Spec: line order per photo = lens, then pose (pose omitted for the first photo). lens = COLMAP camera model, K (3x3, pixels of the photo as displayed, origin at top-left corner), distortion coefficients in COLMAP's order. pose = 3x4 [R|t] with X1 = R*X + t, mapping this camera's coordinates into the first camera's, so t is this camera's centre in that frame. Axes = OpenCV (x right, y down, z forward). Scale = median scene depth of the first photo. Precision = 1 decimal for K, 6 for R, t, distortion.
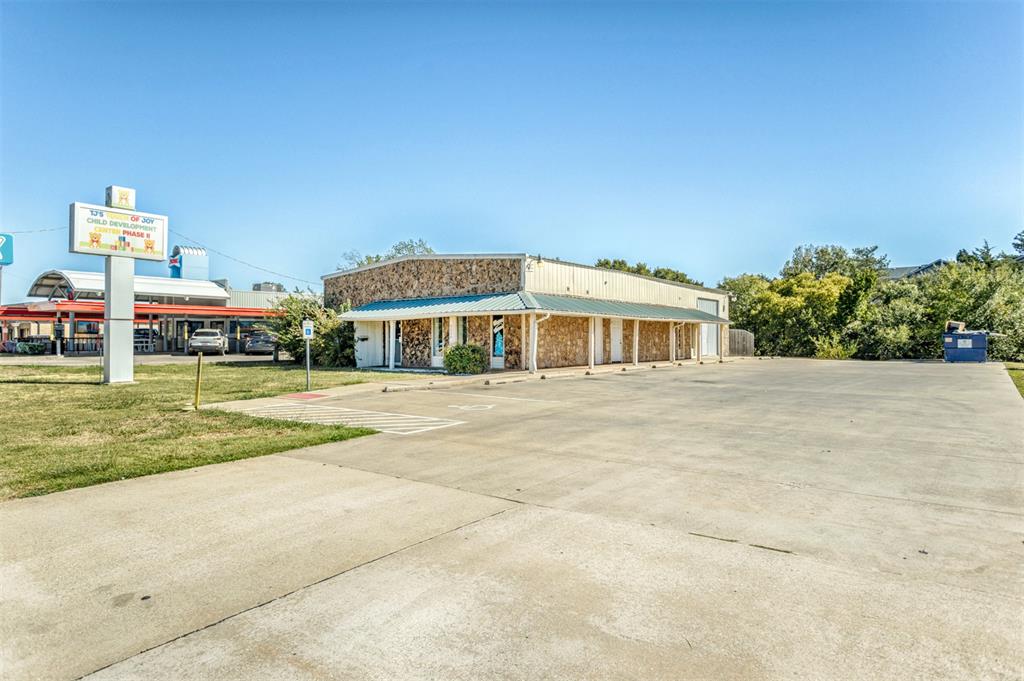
lens RADIAL K [[619.7, 0, 513.3], [0, 619.7, 338.5], [0, 0, 1]] dist [0.002291, 0.000268]
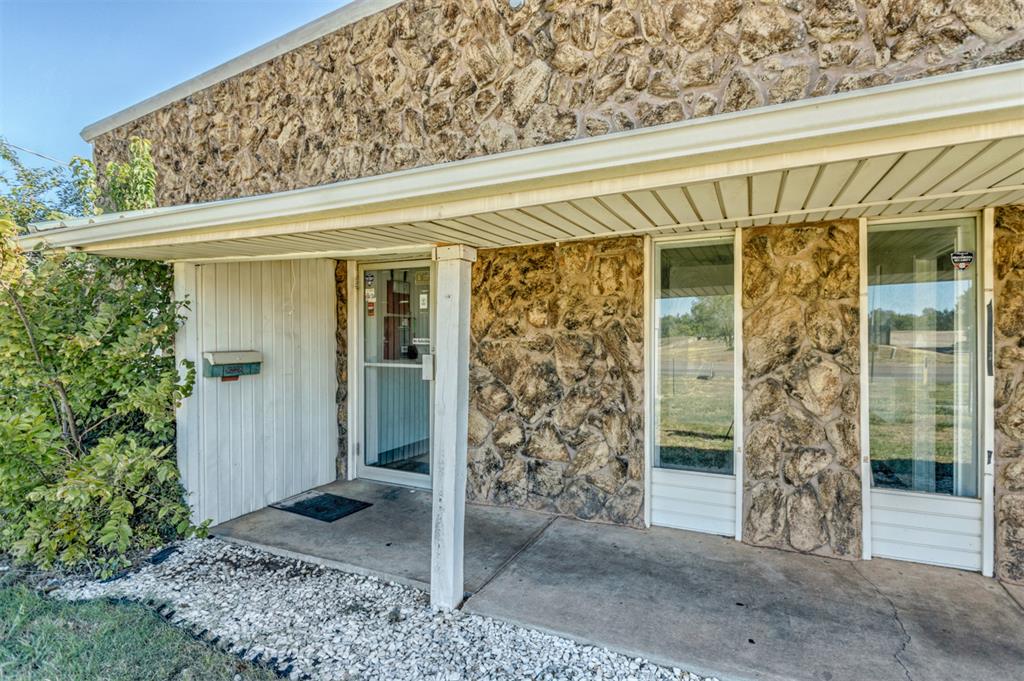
lens RADIAL K [[505.8, 0, 507.8], [0, 505.8, 339.0], [0, 0, 1]] dist [-0.003657, 0.001642]
pose [[0.977062, 0.007784, 0.212813, -0.282298], [-0.009439, 0.999933, 0.006763, -0.013290], [-0.212746, -0.008617, 0.977070, 1.214274]]
